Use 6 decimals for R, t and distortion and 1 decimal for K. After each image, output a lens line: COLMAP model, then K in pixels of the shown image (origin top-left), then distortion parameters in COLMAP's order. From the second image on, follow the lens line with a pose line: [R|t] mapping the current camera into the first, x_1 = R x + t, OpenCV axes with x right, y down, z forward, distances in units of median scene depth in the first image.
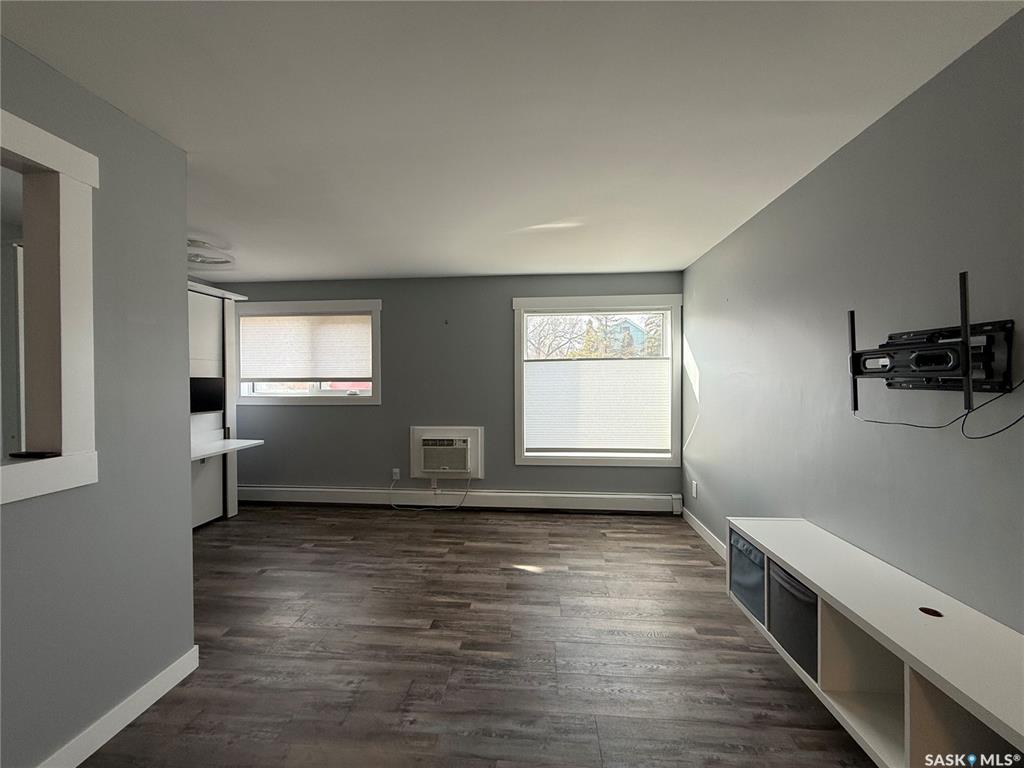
lens RADIAL K [[407.7, 0, 507.6], [0, 407.7, 383.3], [0, 0, 1]] dist [-0.000798, 0.000636]
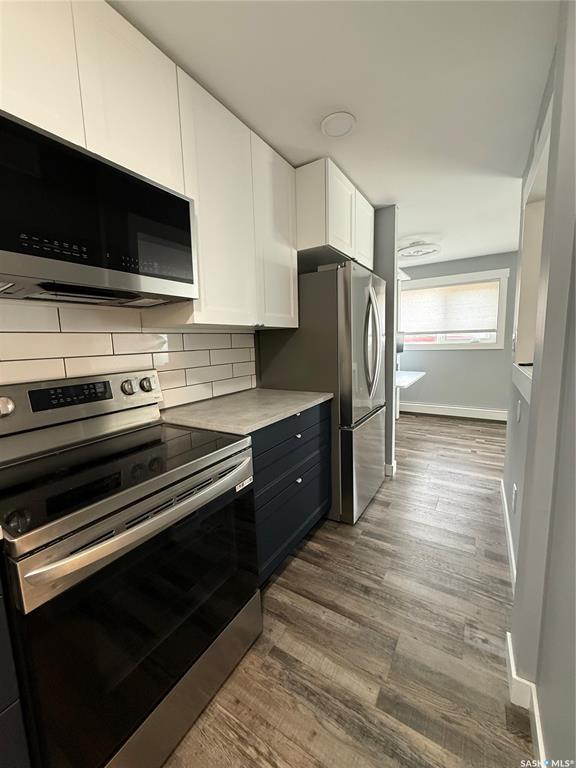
lens RADIAL K [[305.8, 0, 288.4], [0, 305.8, 380.8], [0, 0, 1]] dist [-0.000798, 0.000636]
pose [[0.889753, 0.037909, -0.454865, -0.522676], [0.020118, 0.992319, 0.122055, 0.021066], [0.455999, -0.117750, 0.882157, -0.254518]]
